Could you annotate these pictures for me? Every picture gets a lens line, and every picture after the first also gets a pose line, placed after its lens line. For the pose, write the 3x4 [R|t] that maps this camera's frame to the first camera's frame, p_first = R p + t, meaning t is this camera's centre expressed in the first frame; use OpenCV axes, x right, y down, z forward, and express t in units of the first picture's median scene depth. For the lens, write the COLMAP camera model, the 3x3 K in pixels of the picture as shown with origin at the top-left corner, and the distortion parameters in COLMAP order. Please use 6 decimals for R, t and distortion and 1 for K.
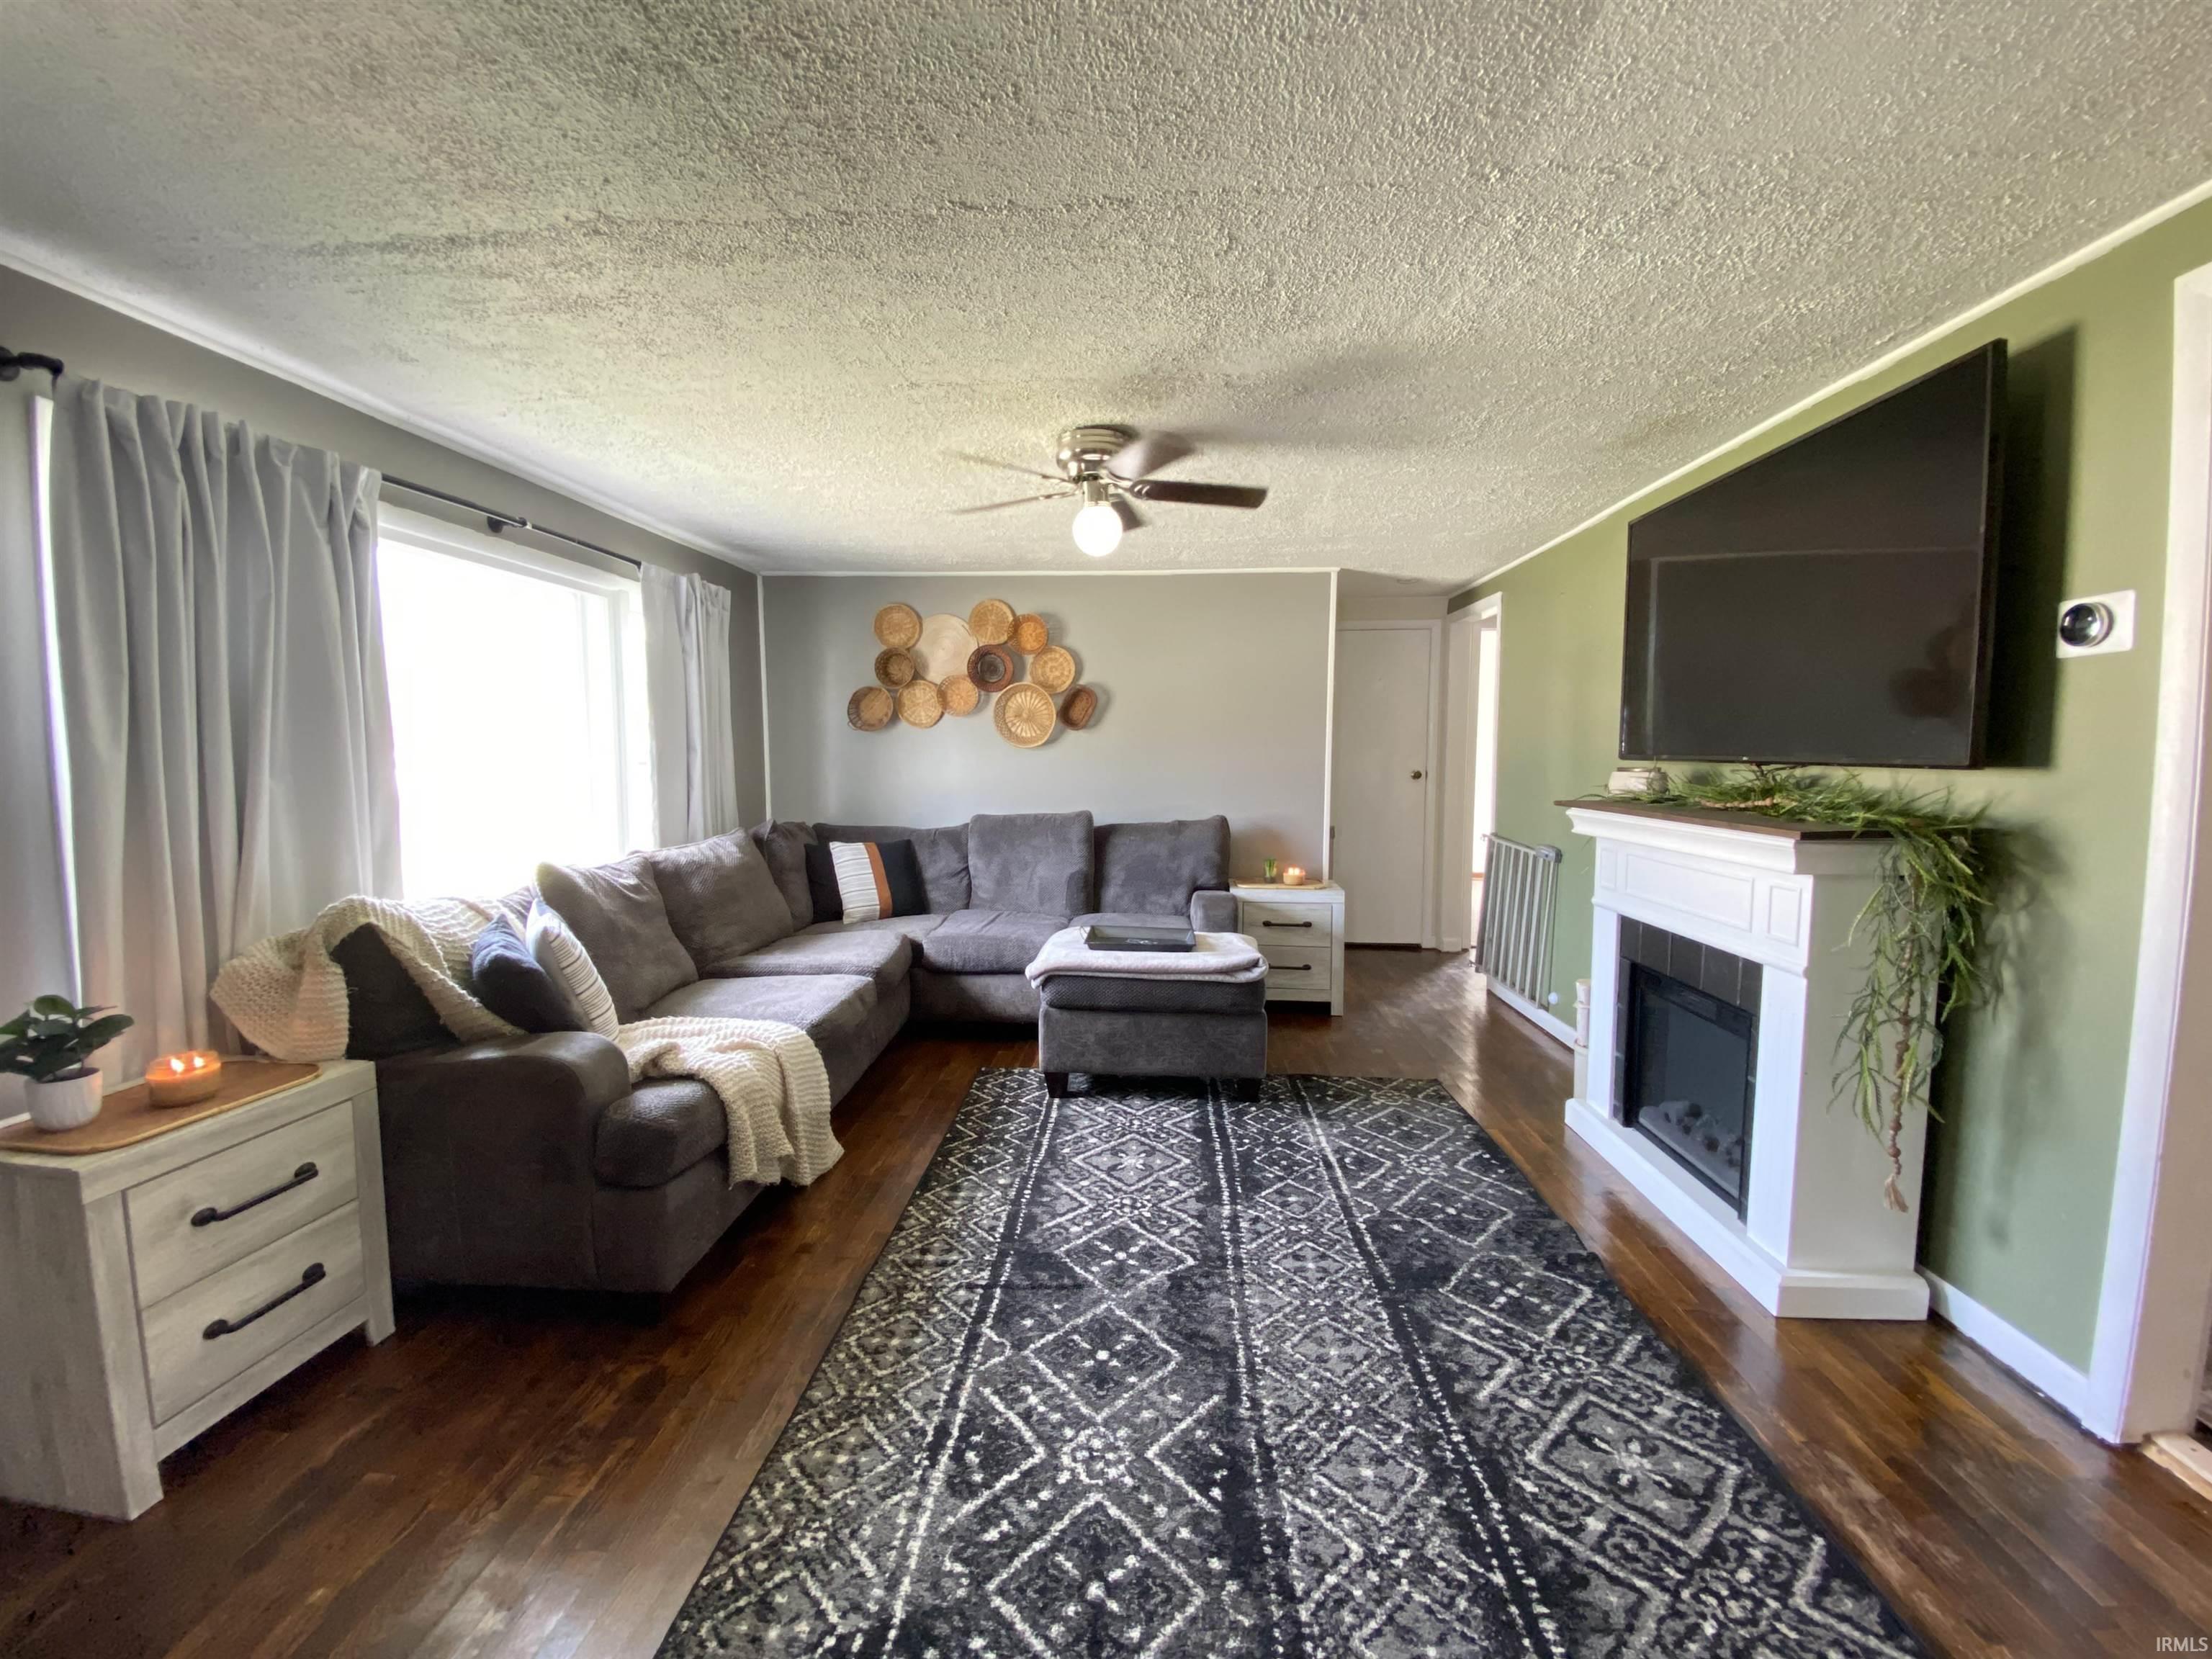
lens RADIAL K [[891.3, 0, 1103.5], [0, 891.3, 822.2], [0, 0, 1]] dist [0.021859, -0.020623]
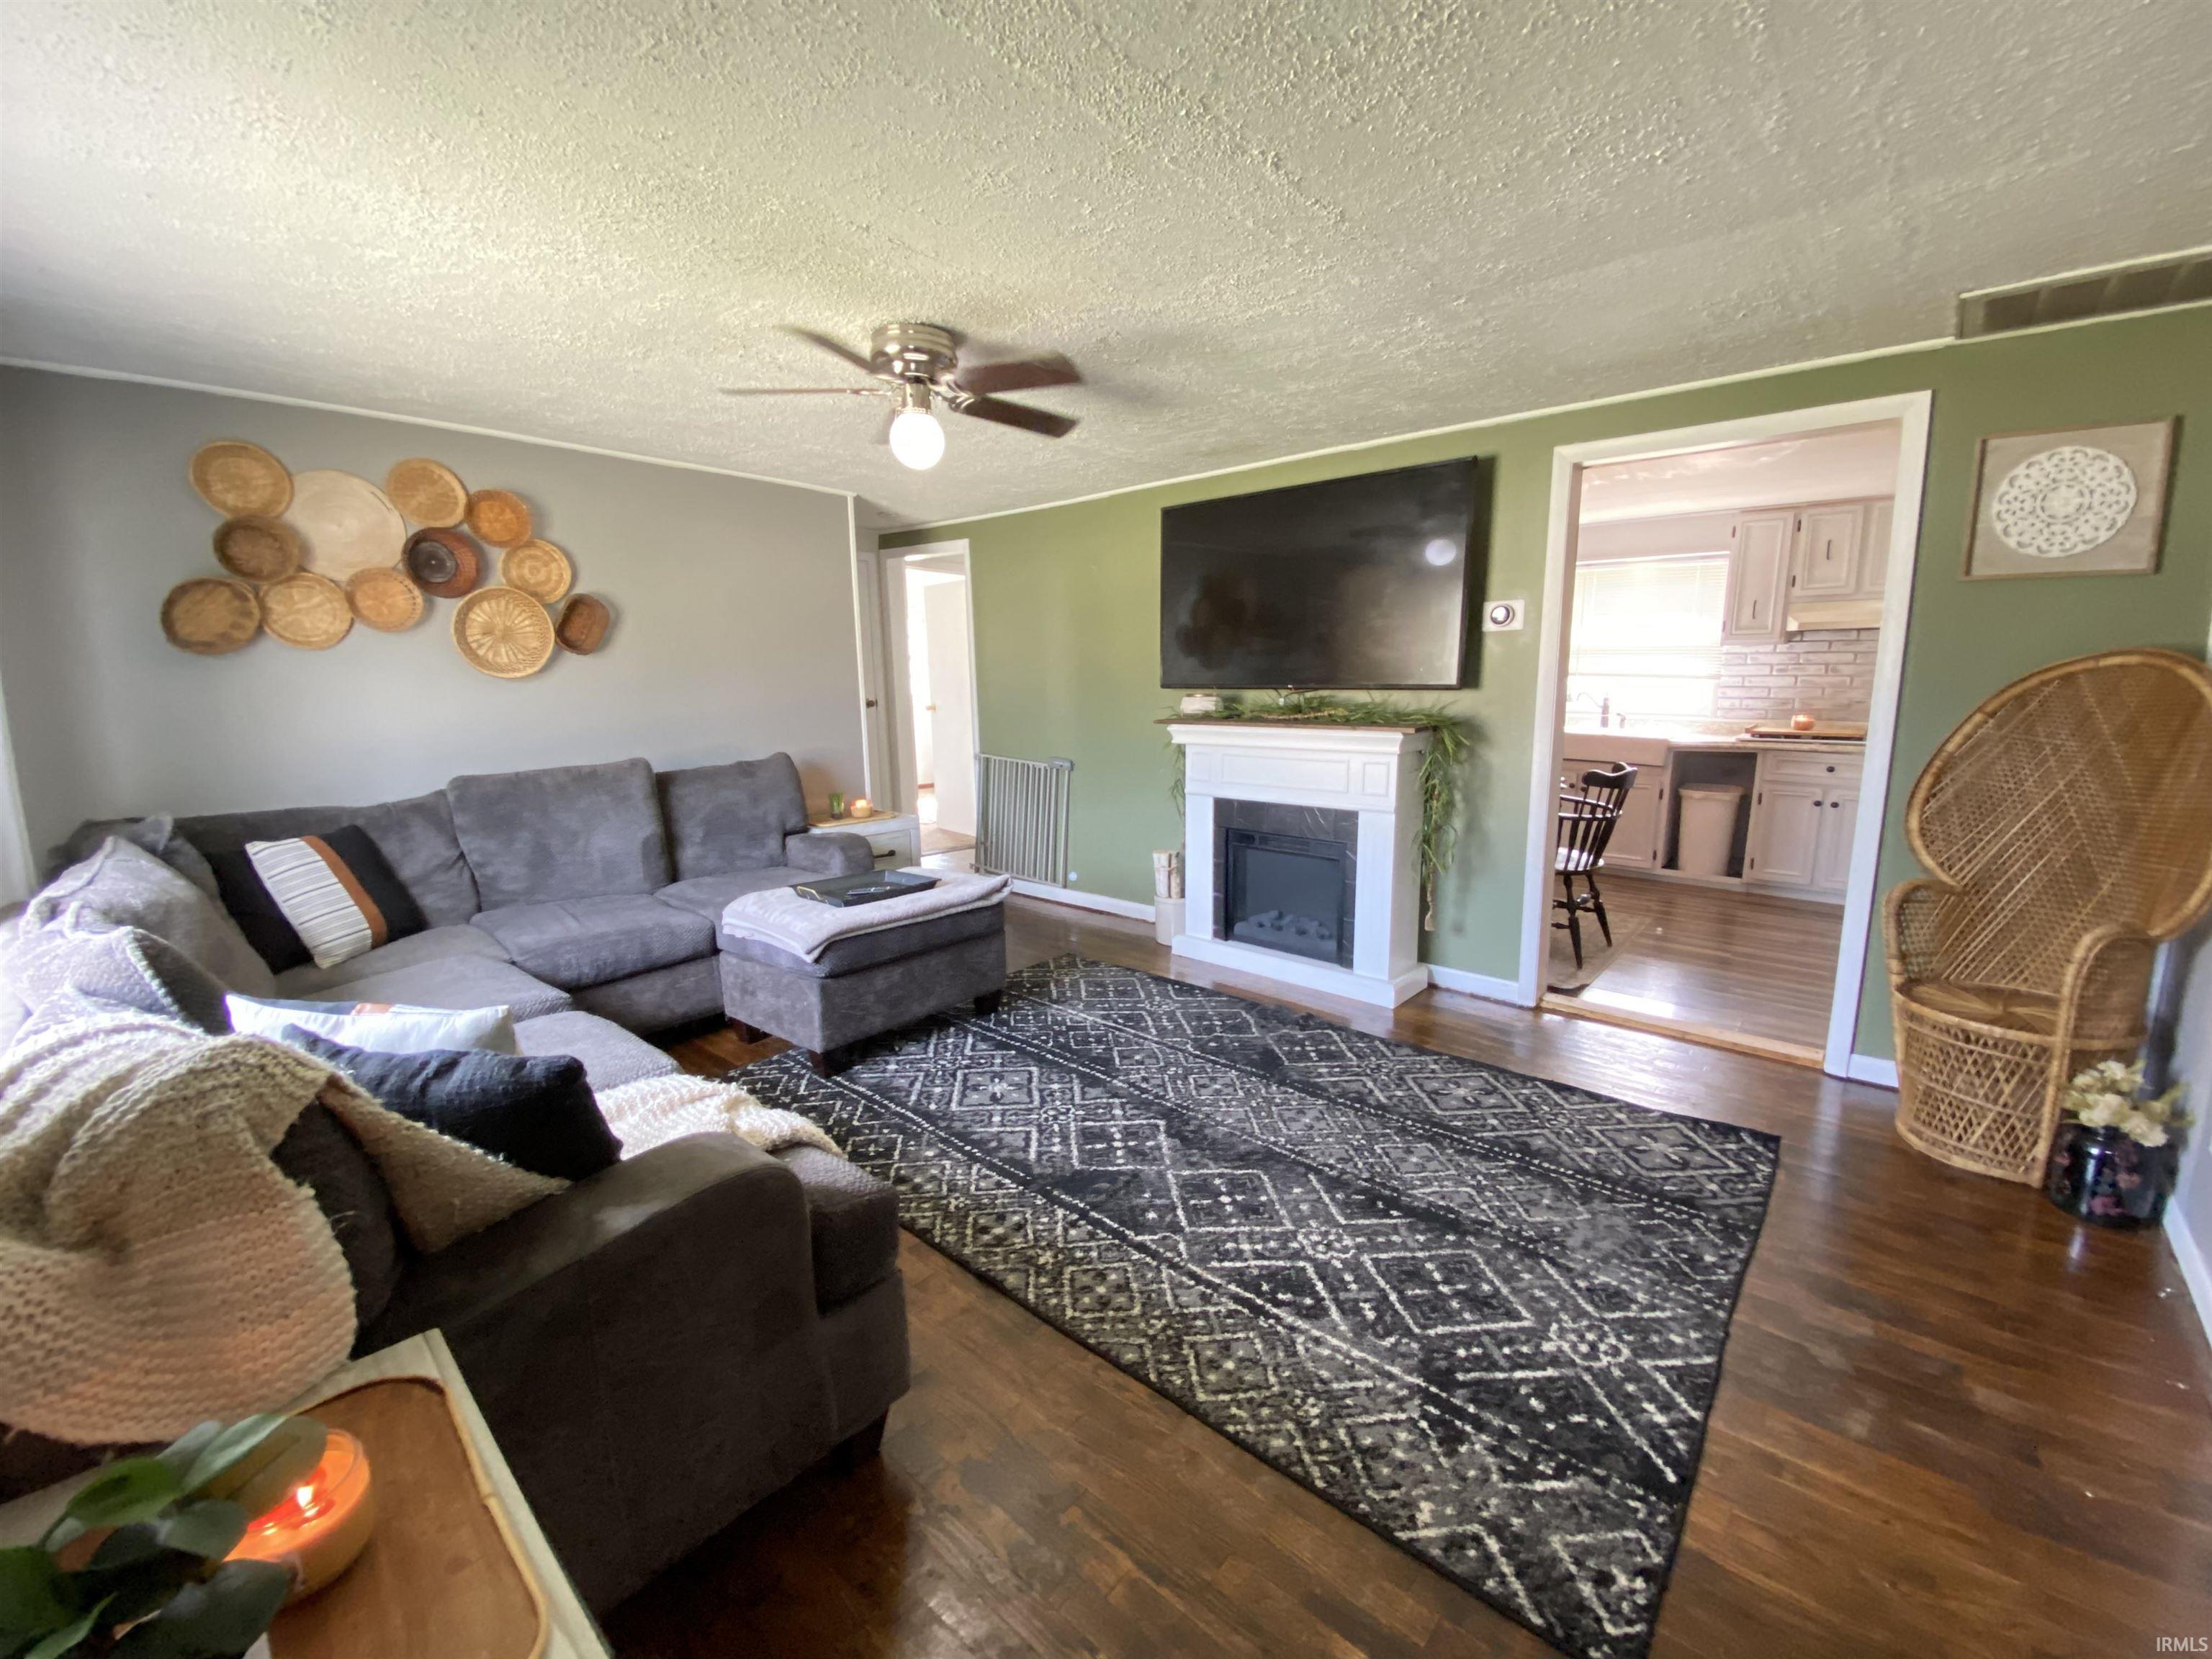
lens RADIAL K [[891.3, 0, 1100.5], [0, 891.3, 818.9], [0, 0, 1]] dist [0.021859, -0.020623]
pose [[0.612586, -0.130037, 0.779634, -0.783787], [0.067350, 0.991374, 0.112435, -0.041028], [-0.787530, -0.016368, 0.616060, 0.331903]]
